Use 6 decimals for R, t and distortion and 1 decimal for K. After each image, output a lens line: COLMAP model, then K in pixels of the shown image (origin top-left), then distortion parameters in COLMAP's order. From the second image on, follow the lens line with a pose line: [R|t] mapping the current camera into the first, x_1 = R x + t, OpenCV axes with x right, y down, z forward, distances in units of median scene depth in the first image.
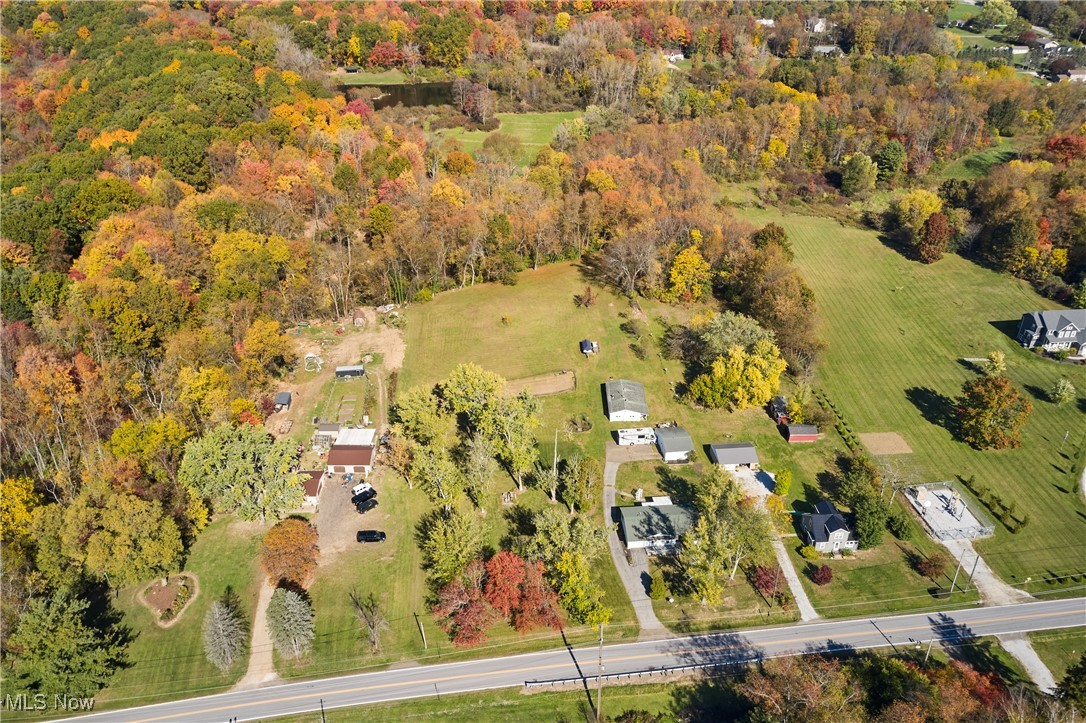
lens RADIAL K [[866.4, 0, 546.9], [0, 866.4, 357.9], [0, 0, 1]] dist [-0.003151, 0.002743]
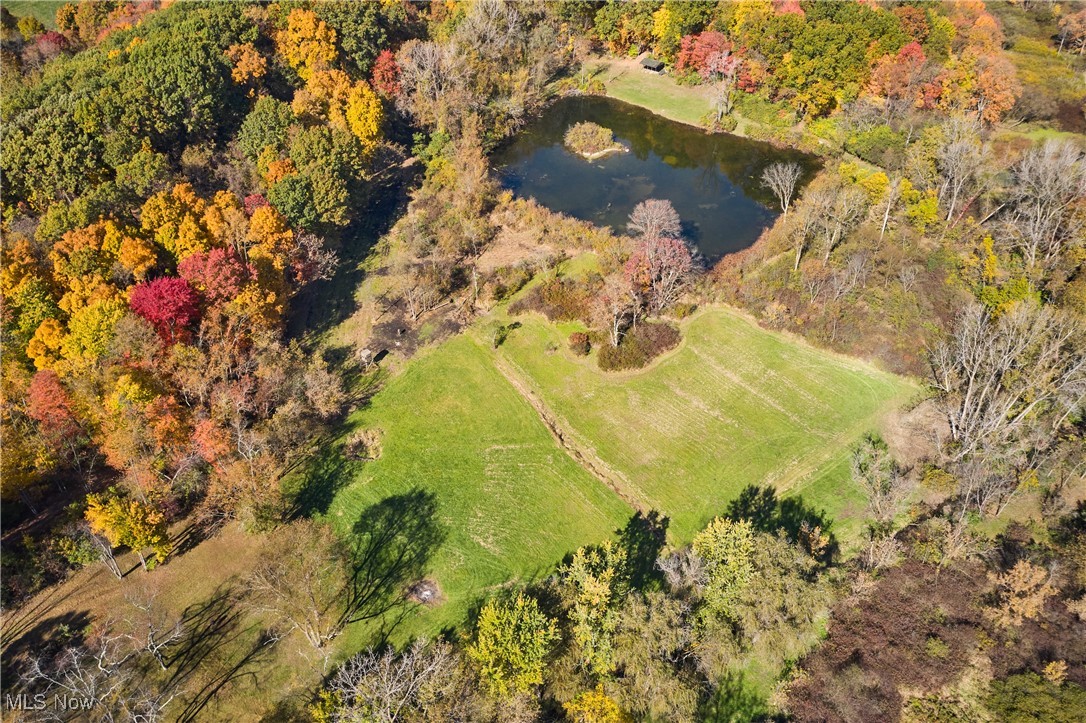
lens RADIAL K [[866.4, 0, 542.4], [0, 866.4, 363.2], [0, 0, 1]] dist [-0.003151, 0.002743]
pose [[0.696590, 0.450142, -0.558691, 0.112711], [-0.343845, 0.892897, 0.290700, -0.305606], [0.629709, -0.010396, 0.776761, 0.547477]]
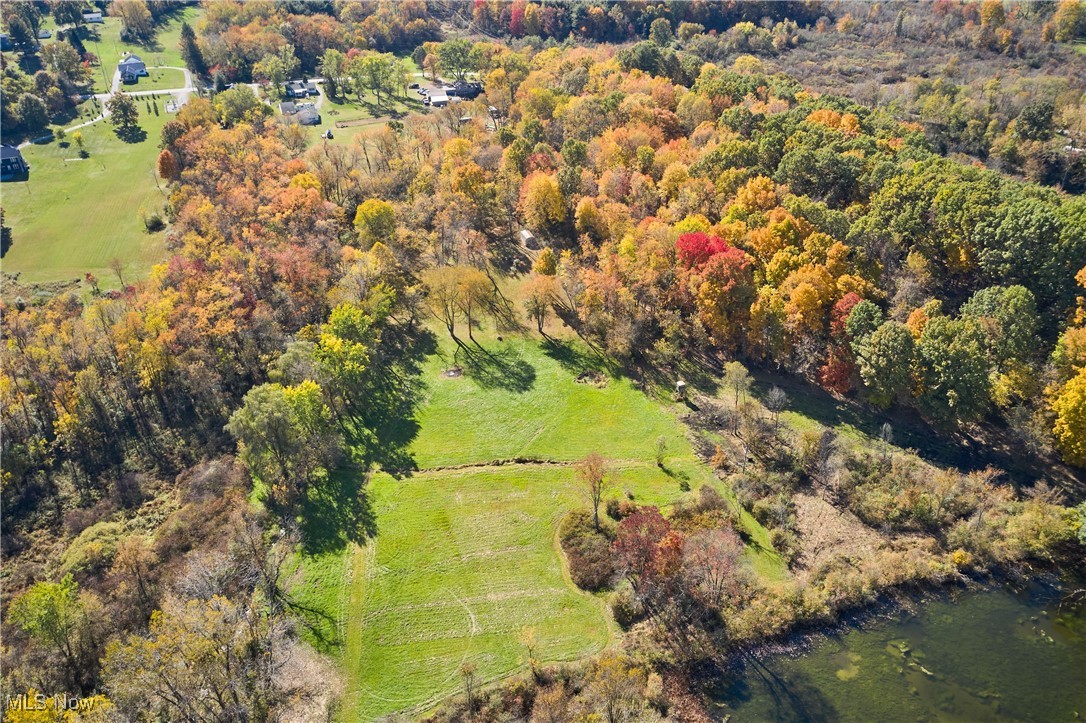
lens RADIAL K [[866.4, 0, 542.8], [0, 866.4, 362.1], [0, 0, 1]] dist [-0.003151, 0.002743]
pose [[-0.970708, 0.128554, -0.202977, 0.016148], [-0.118016, 0.480754, 0.868877, -0.522781], [0.209280, 0.867381, -0.451500, 0.915002]]
